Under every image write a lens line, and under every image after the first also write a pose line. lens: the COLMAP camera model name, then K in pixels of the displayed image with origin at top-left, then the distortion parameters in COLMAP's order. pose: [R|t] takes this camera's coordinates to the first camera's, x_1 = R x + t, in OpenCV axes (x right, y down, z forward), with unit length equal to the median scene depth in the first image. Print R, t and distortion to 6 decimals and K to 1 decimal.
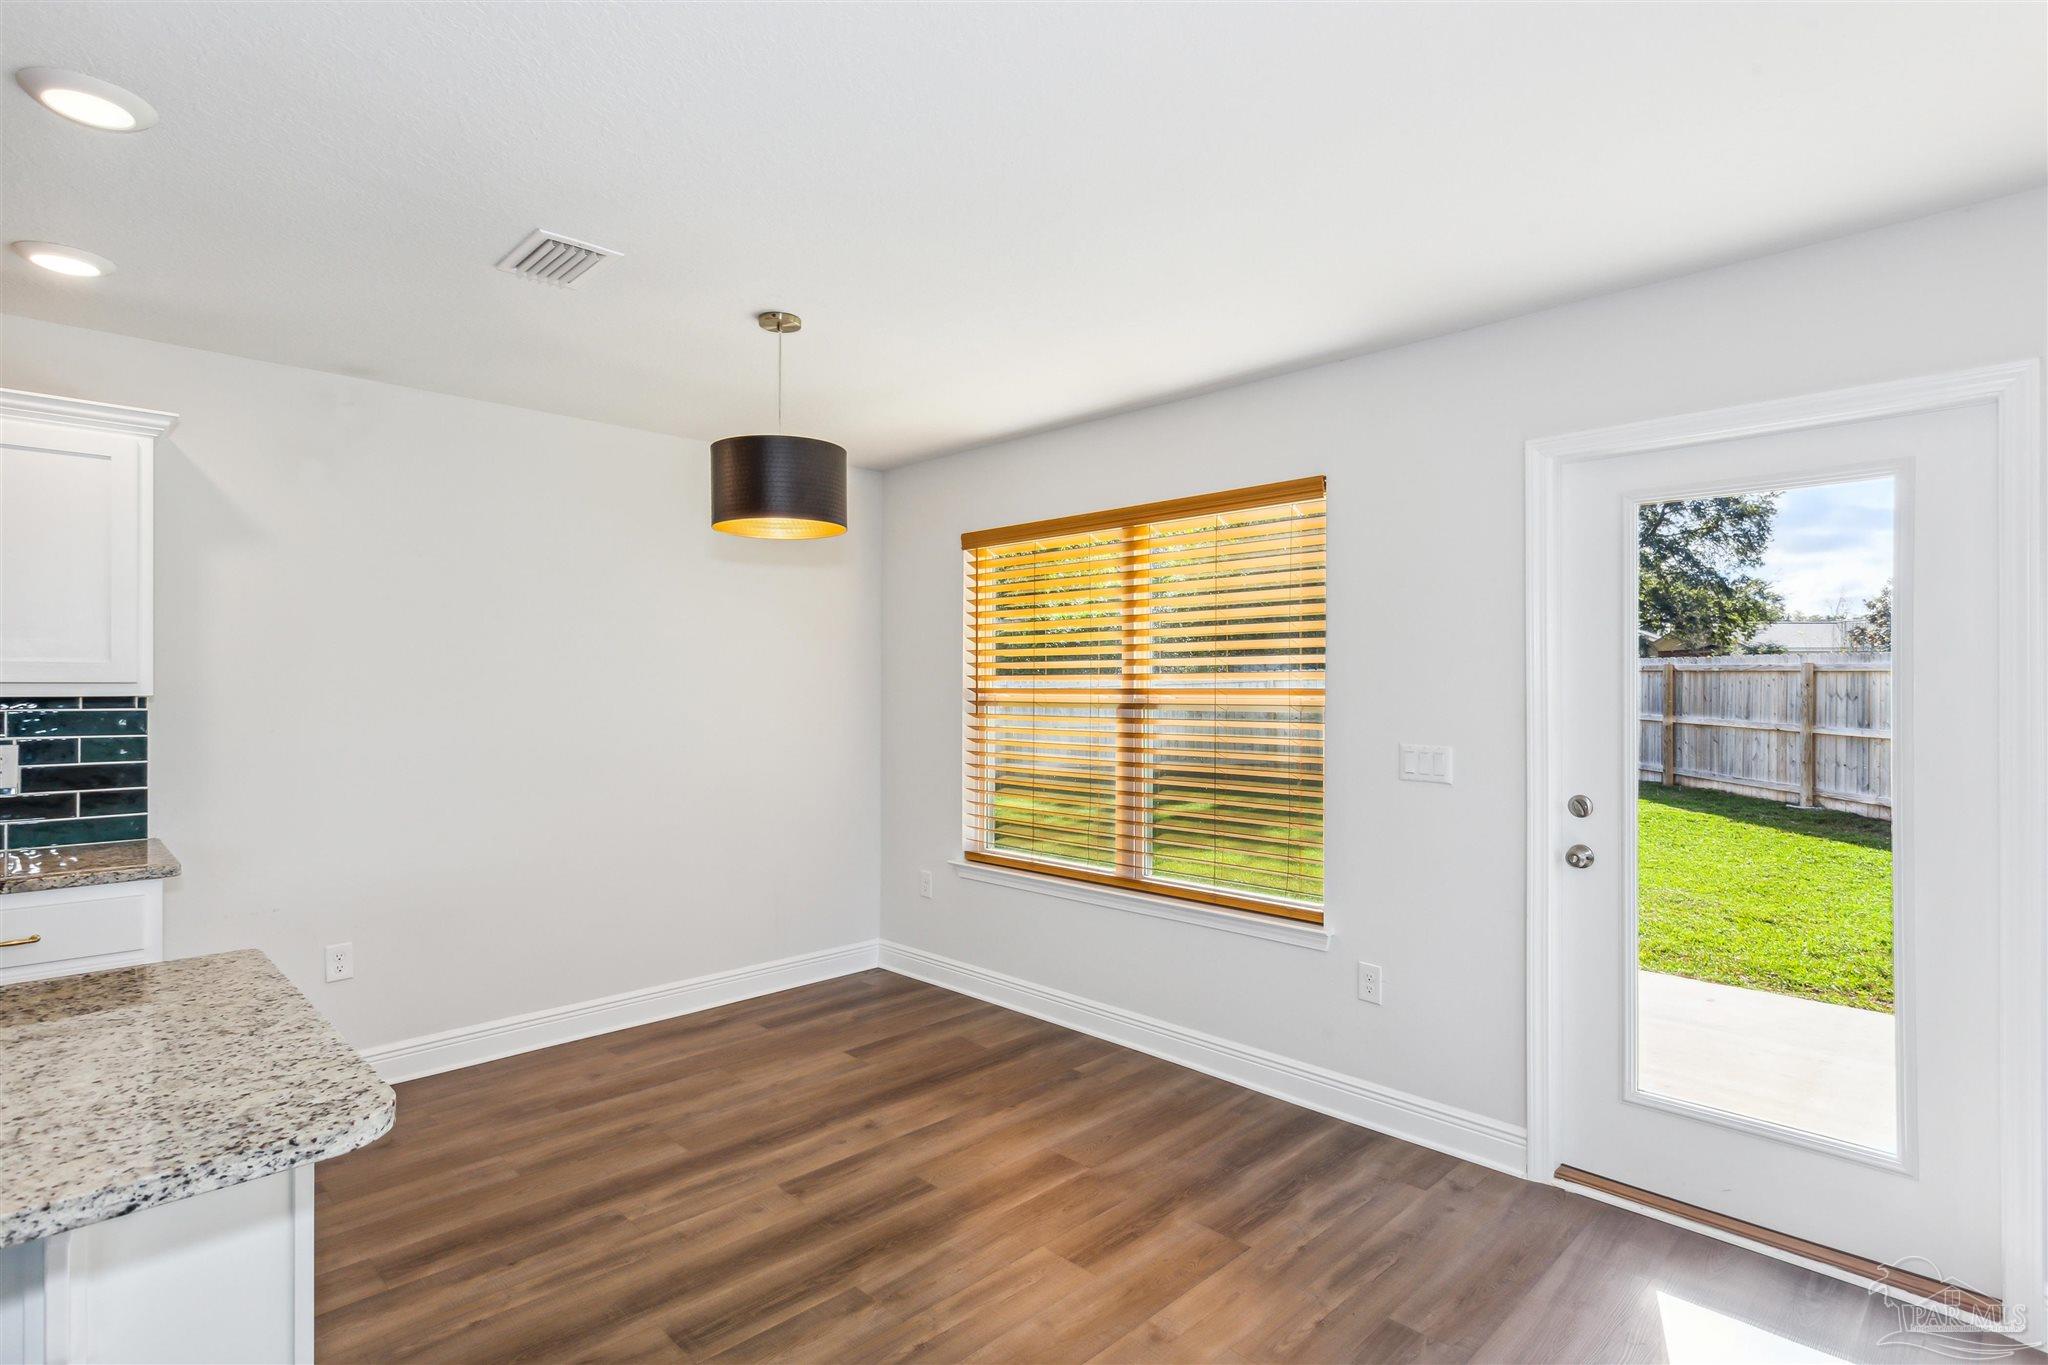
lens RADIAL K [[1019.1, 0, 1031.3], [0, 1019.1, 689.6], [0, 0, 1]] dist [-0.001345, 0.002862]
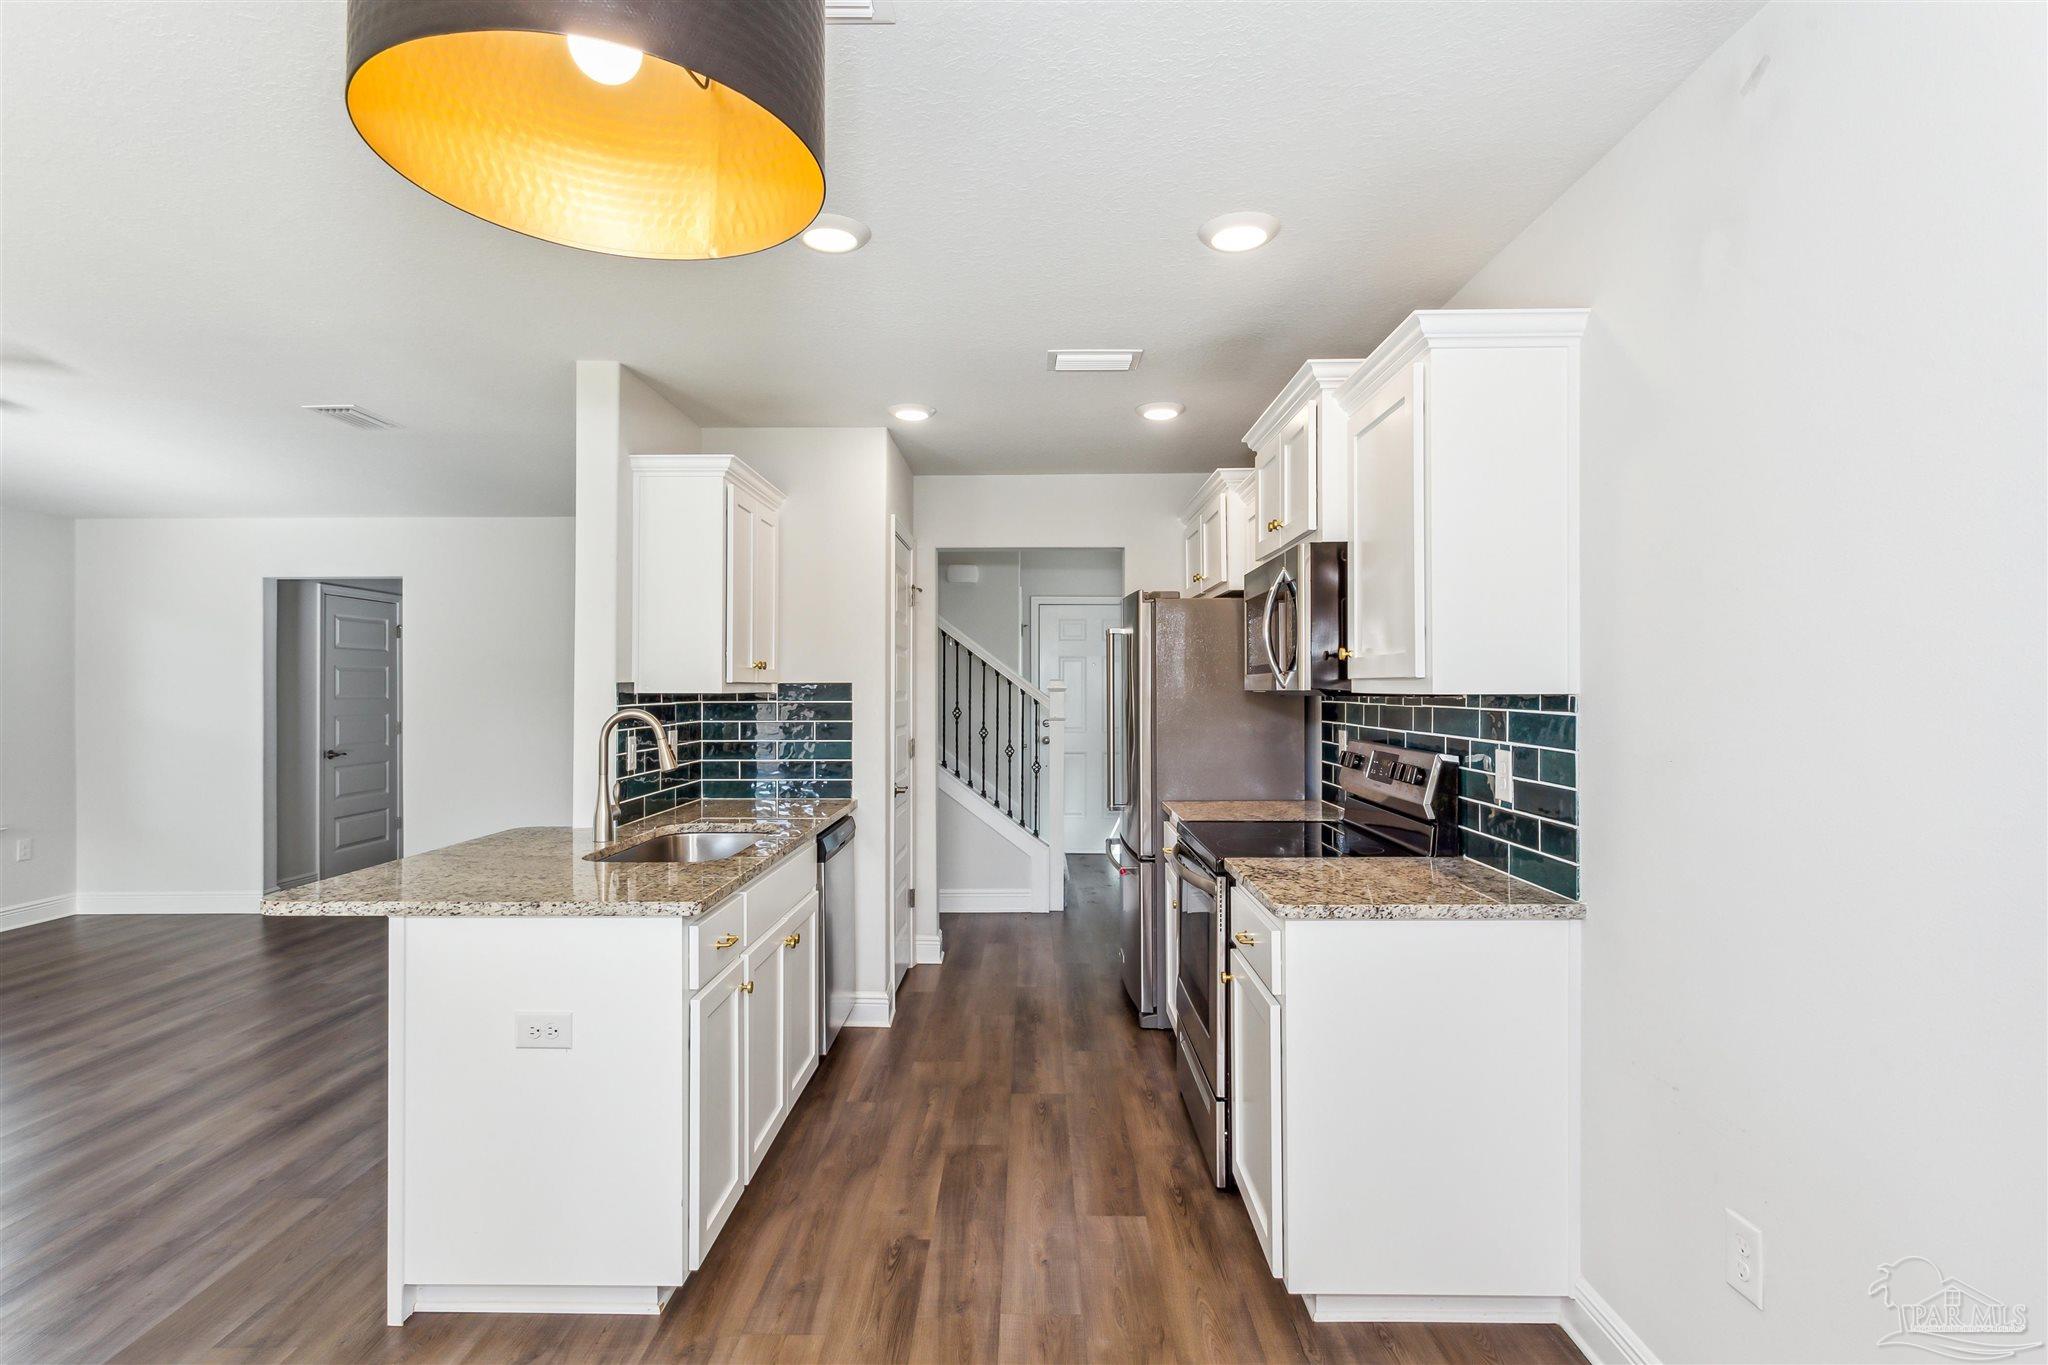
lens RADIAL K [[1019.1, 0, 1021.2], [0, 1019.1, 681.2], [0, 0, 1]] dist [-0.001345, 0.002862]
pose [[-0.713677, -0.002627, -0.700470, -0.105256], [-0.002636, 0.999996, -0.001064, -0.001603], [0.700470, 0.001087, -0.713681, 1.170732]]
